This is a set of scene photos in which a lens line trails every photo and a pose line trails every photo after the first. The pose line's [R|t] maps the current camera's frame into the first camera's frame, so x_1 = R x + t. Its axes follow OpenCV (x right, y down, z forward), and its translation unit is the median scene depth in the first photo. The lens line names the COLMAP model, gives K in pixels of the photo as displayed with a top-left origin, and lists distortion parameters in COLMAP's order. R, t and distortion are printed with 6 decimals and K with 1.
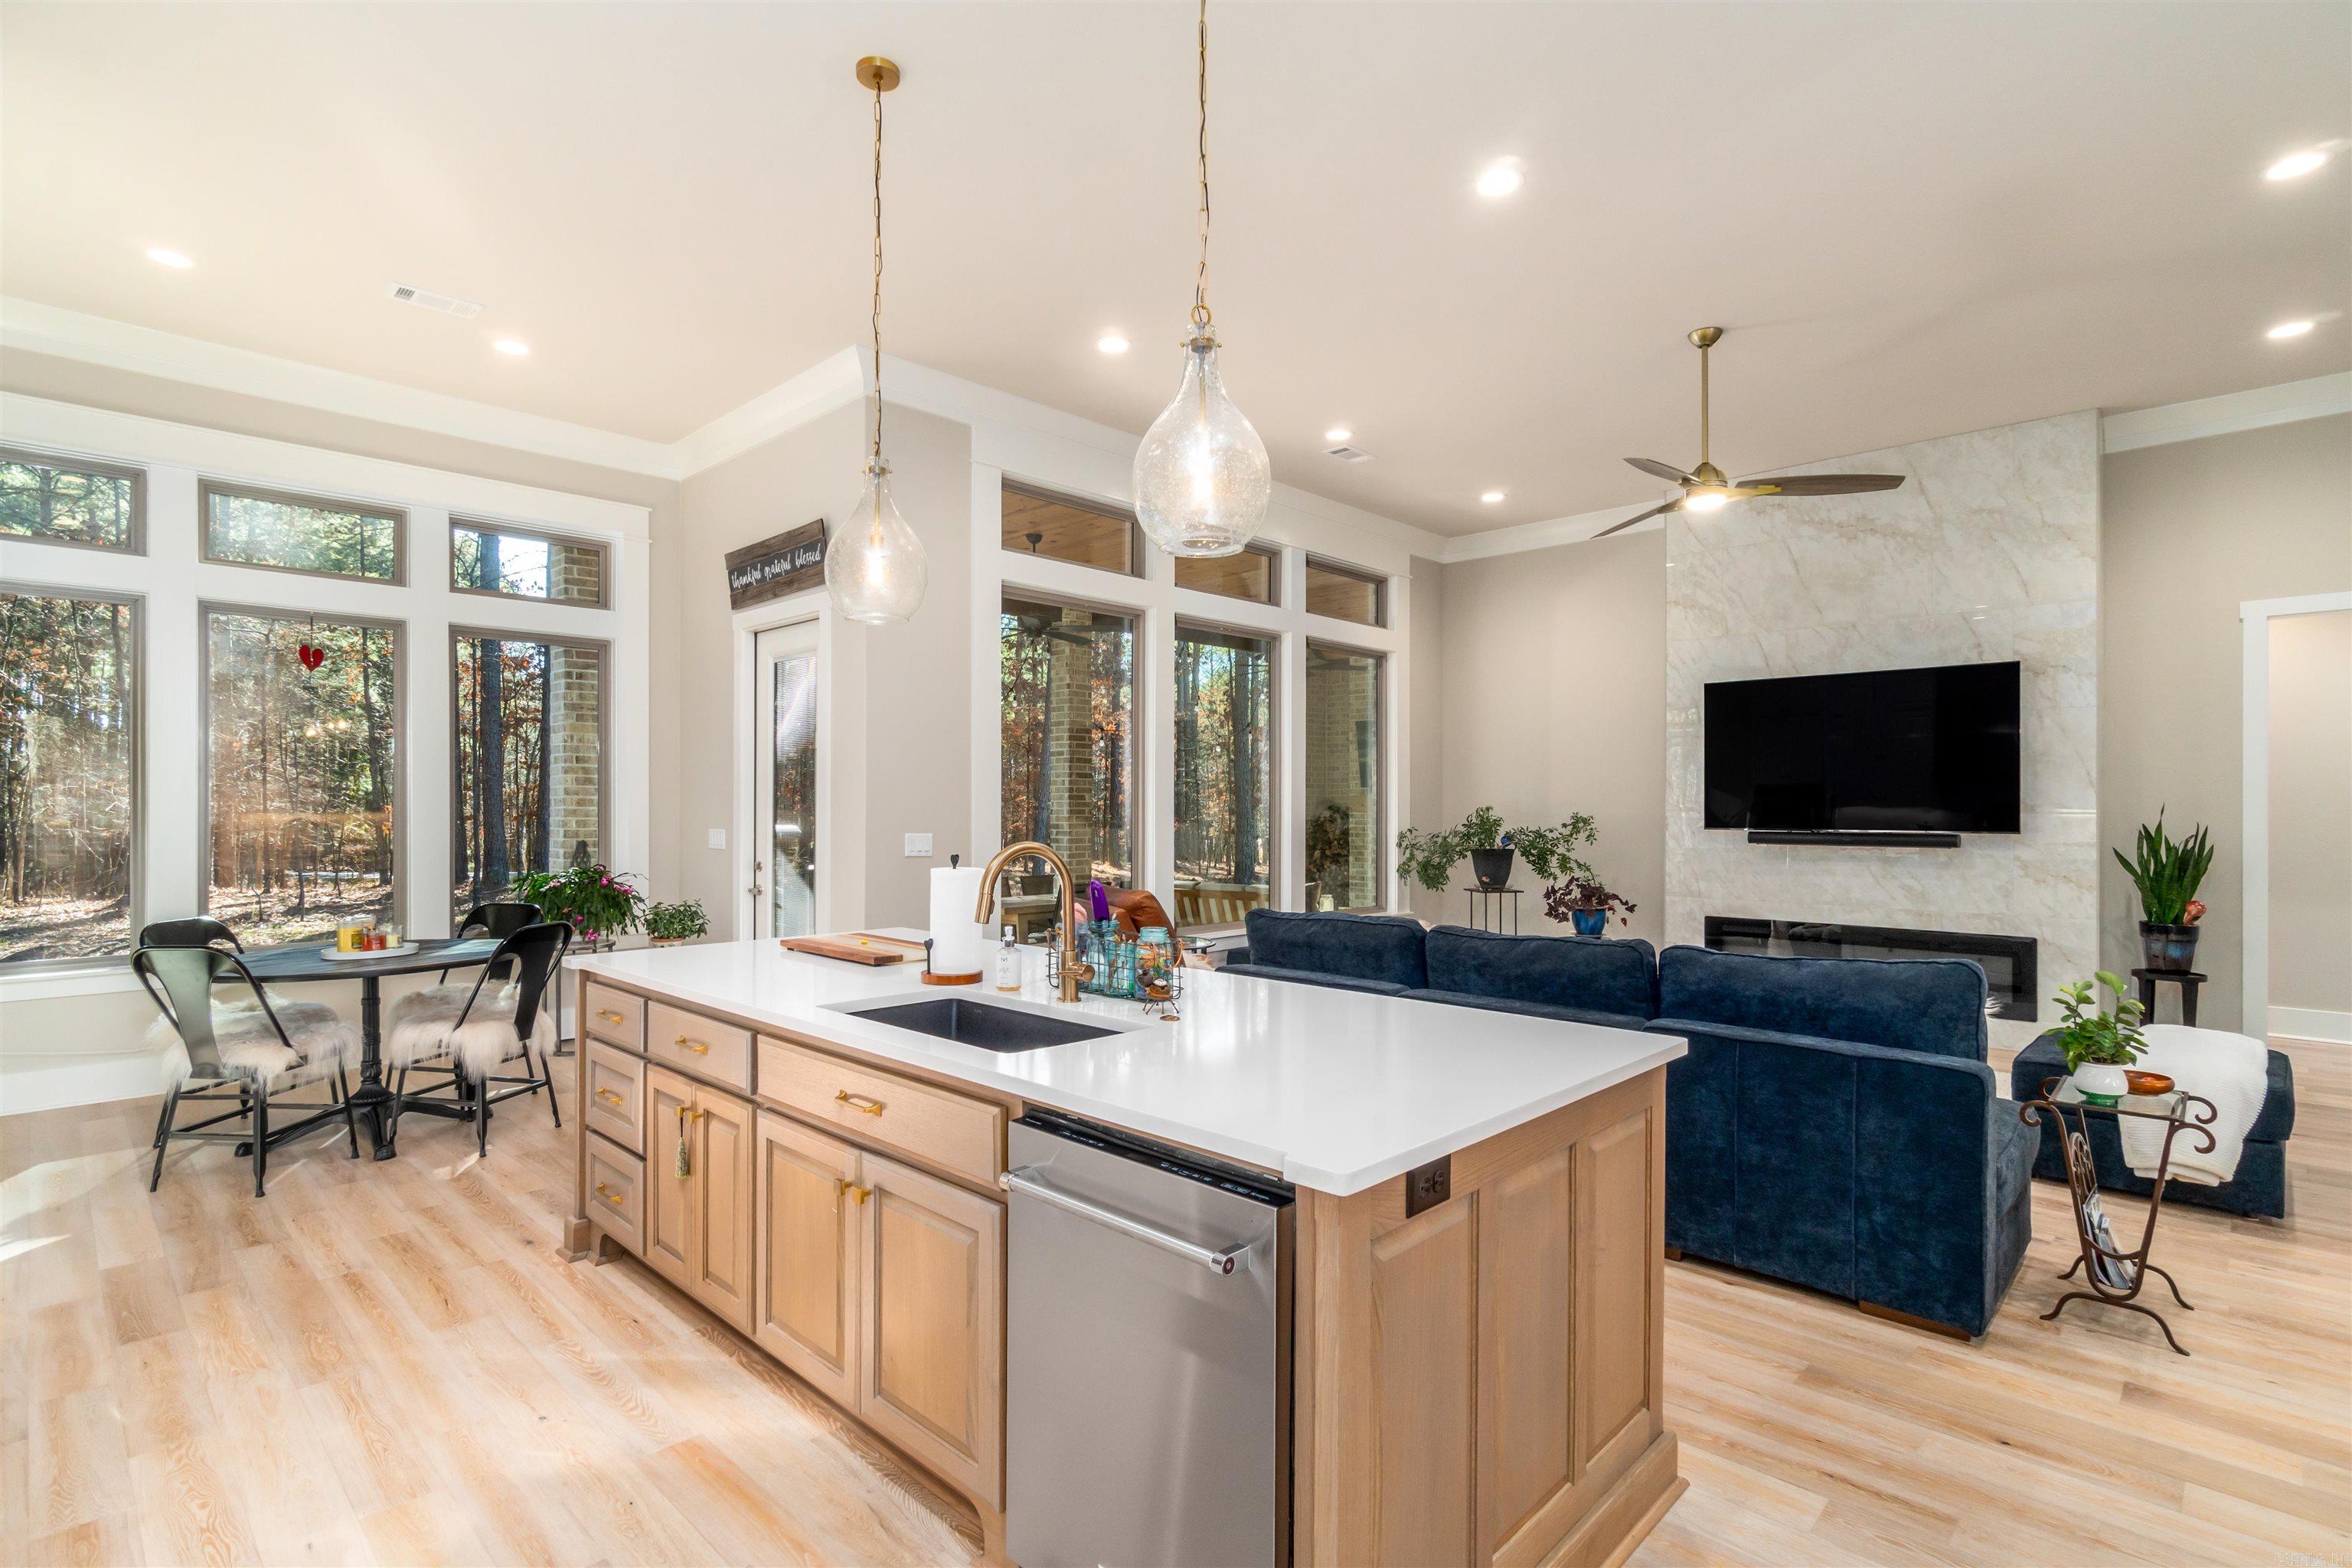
lens RADIAL K [[1124.7, 0, 1148.5], [0, 1124.7, 801.8], [0, 0, 1]] dist [-0.003734, -0.000306]
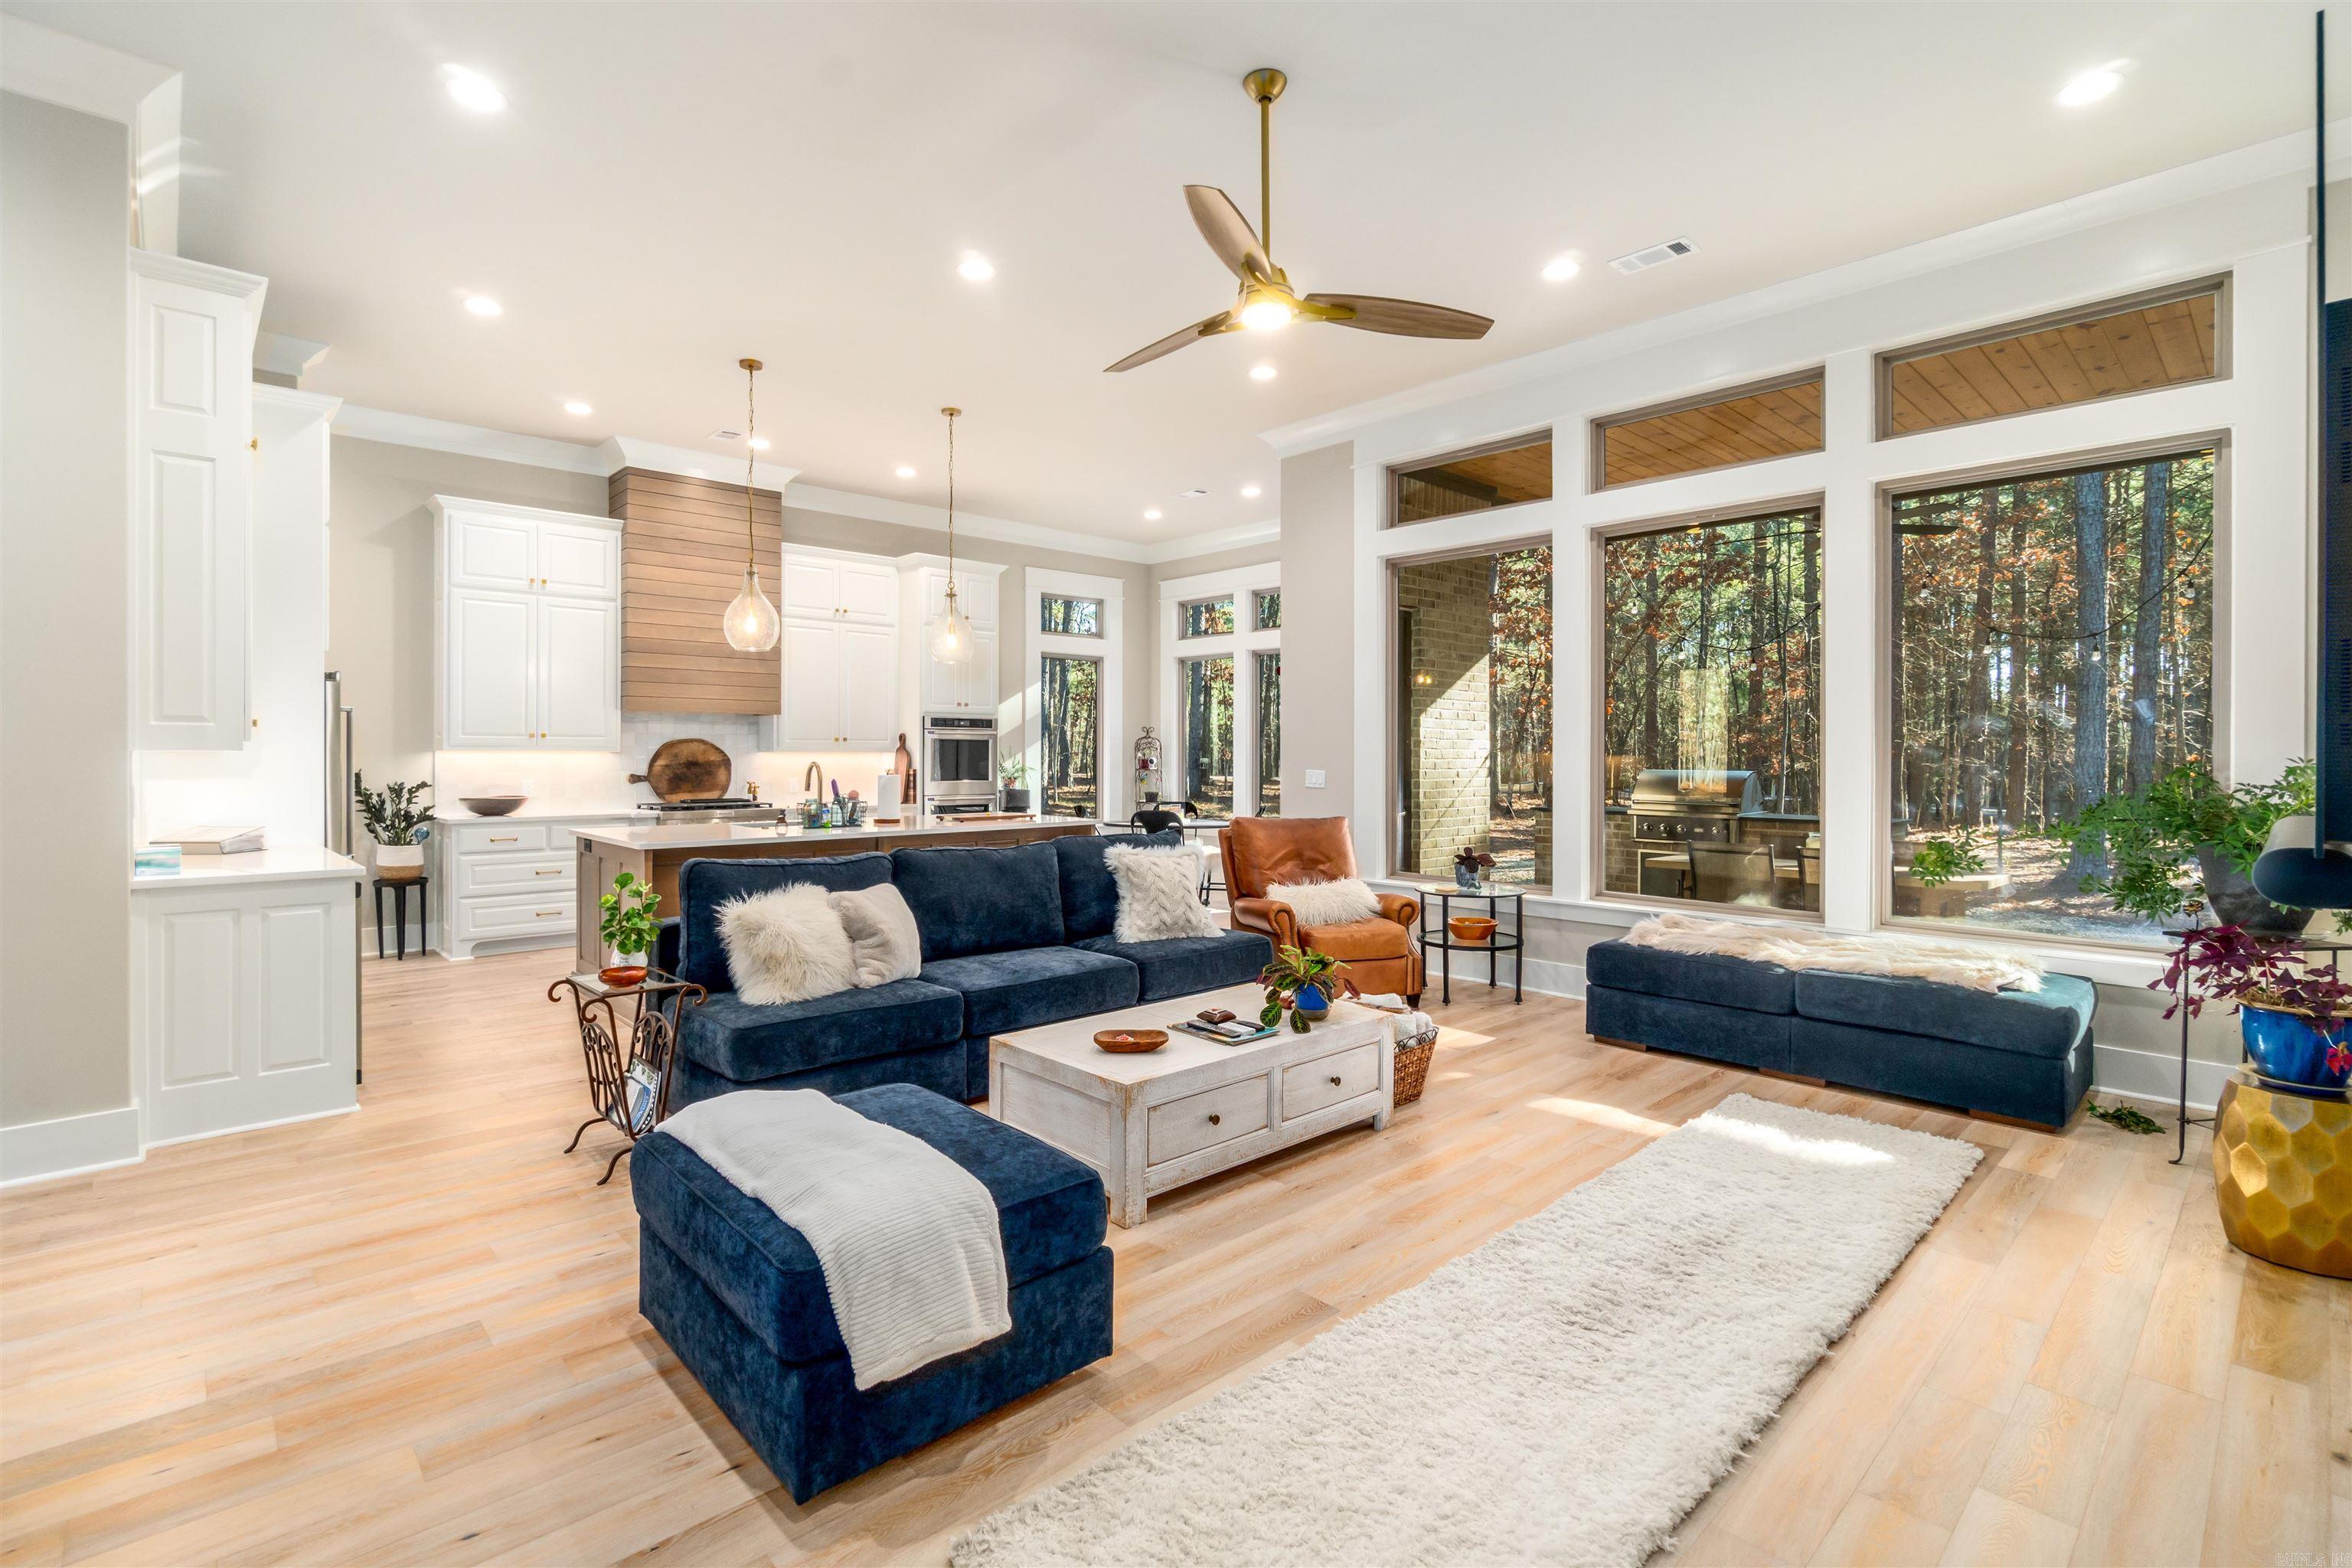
lens RADIAL K [[1082.8, 0, 1142.3], [0, 1082.8, 758.1], [0, 0, 1]] dist [-0.003077, -0.000287]
pose [[-0.044709, 0.000665, -0.999000, 0.968603], [0.002866, 0.999996, 0.000538, 0.010144], [0.998996, -0.002839, -0.044710, 0.774532]]
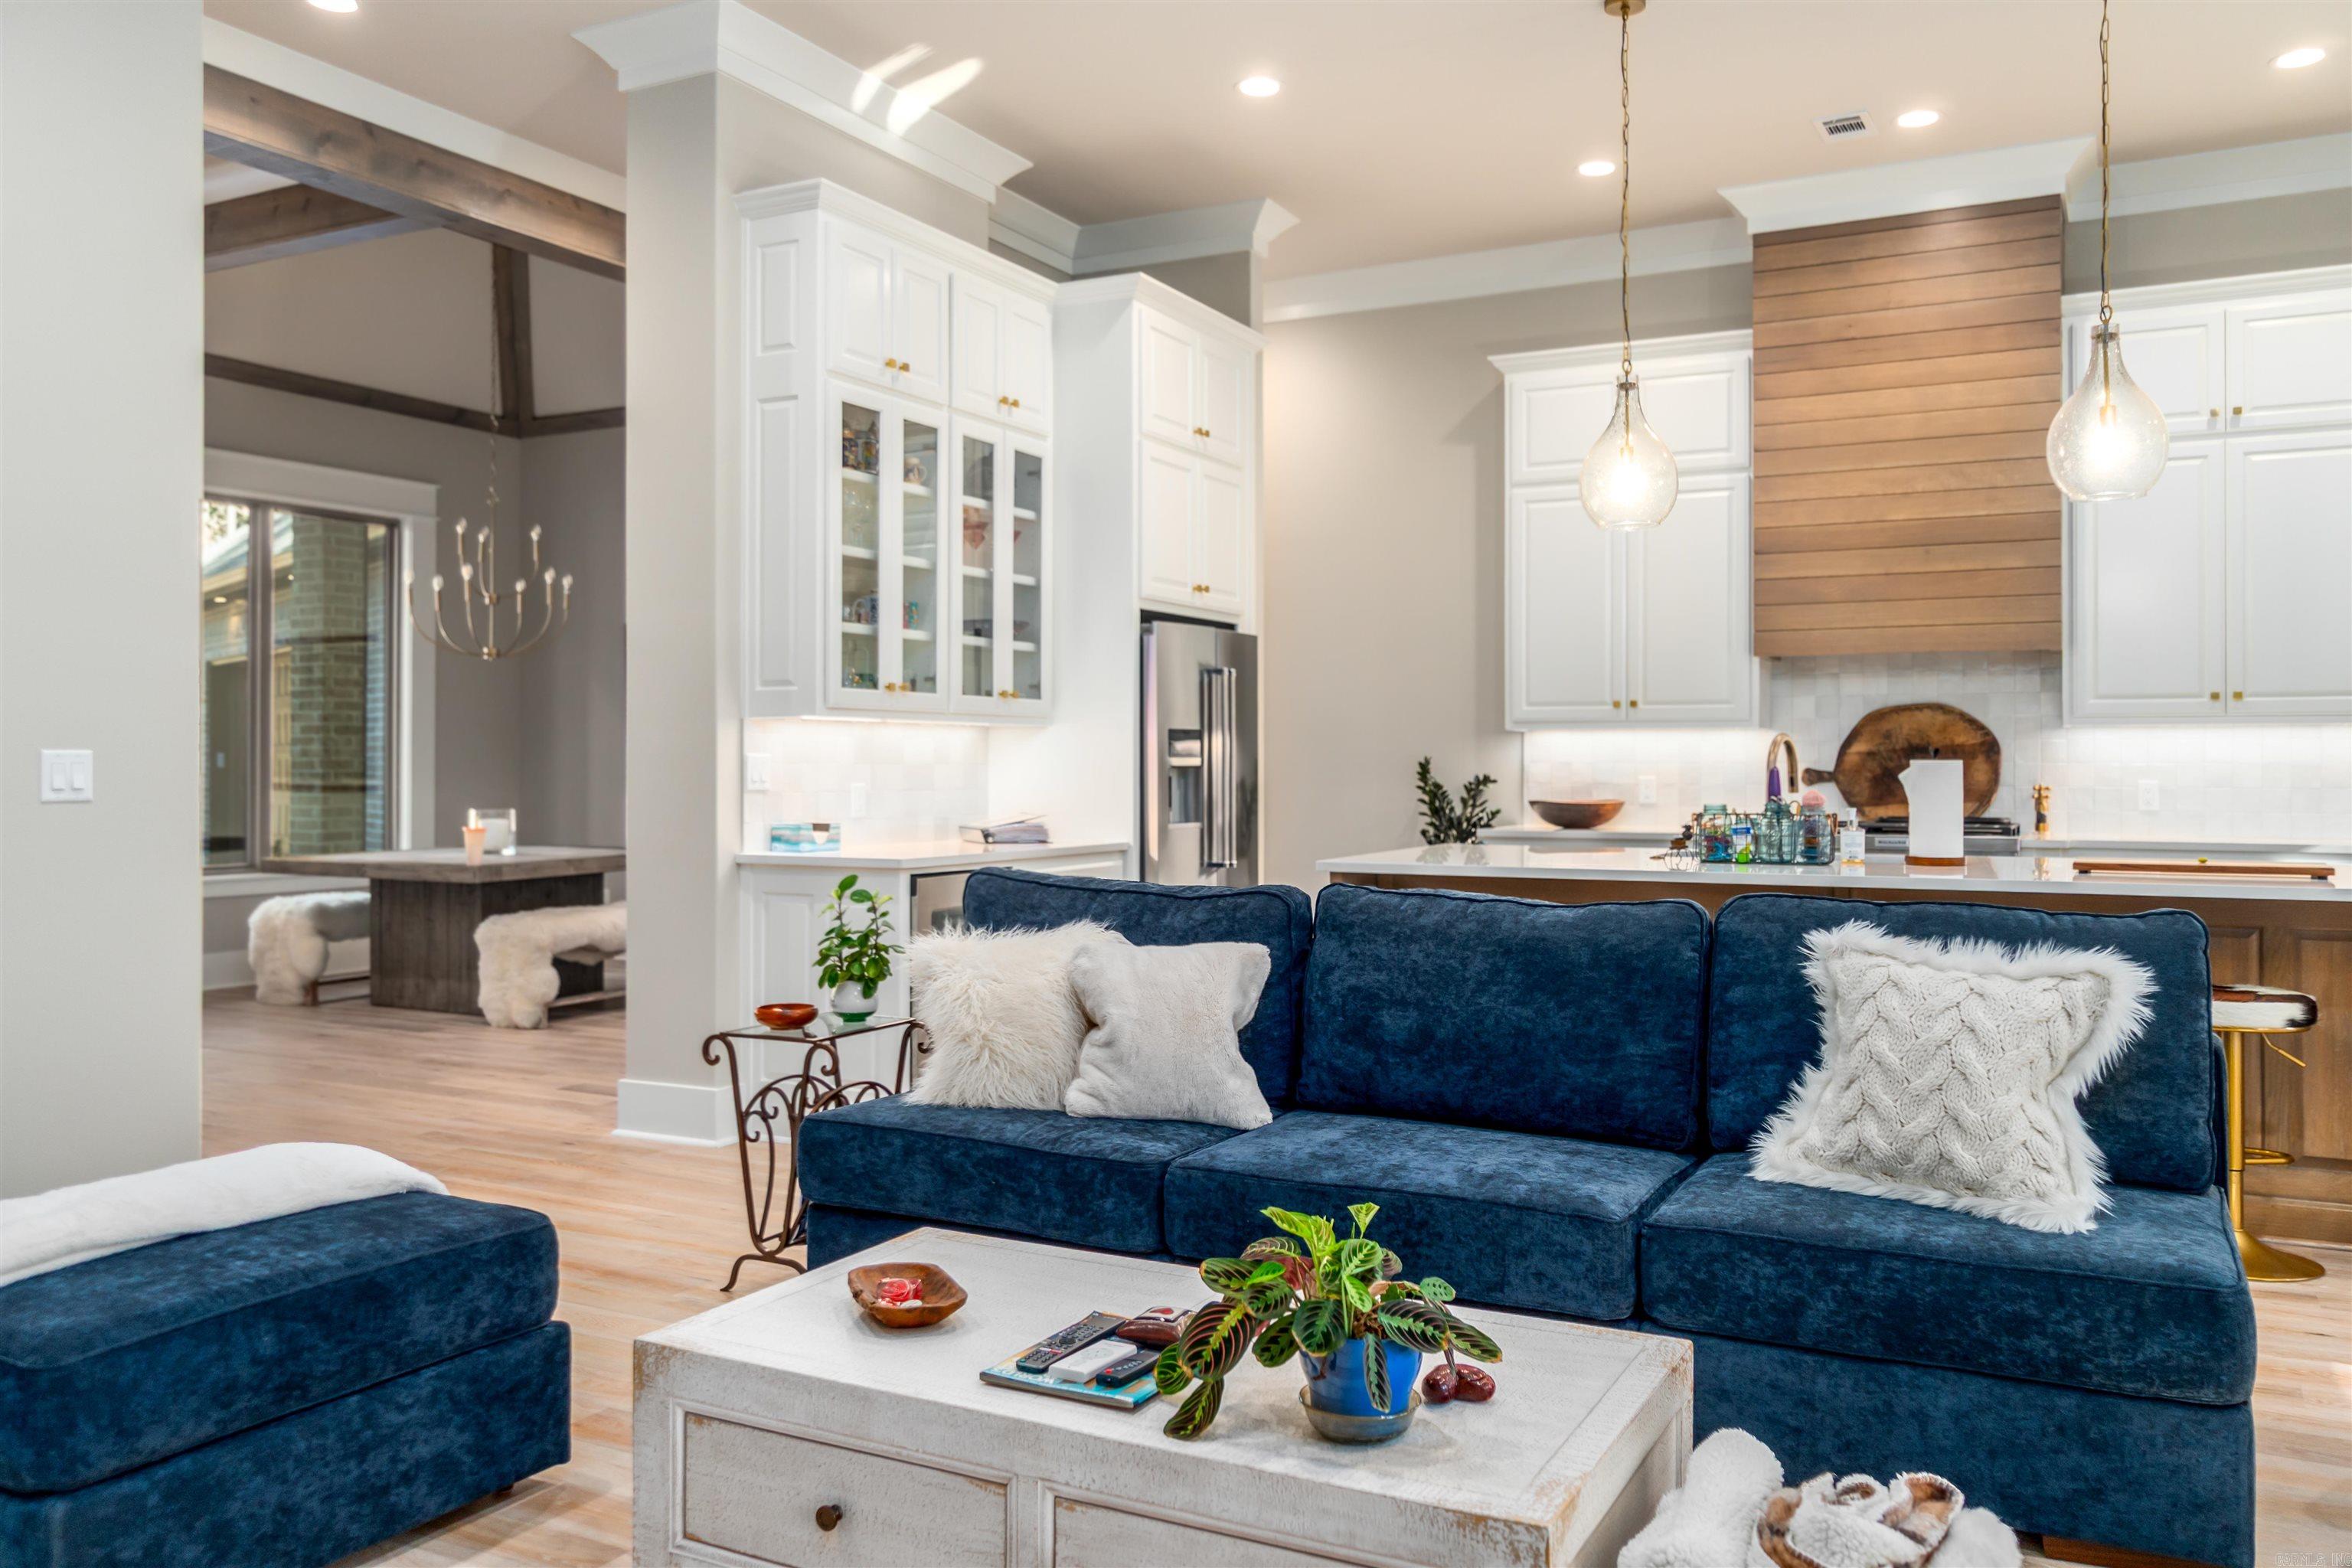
lens RADIAL K [[1838.7, 0, 1171.1], [0, 1838.7, 751.8], [0, 0, 1]] dist [-0.003757, -0.002174]
pose [[-0.954077, -0.005408, -0.299513, 0.492361], [-0.001729, 0.999920, -0.012546, 0.033282], [0.299557, -0.011452, -0.954010, 1.166766]]
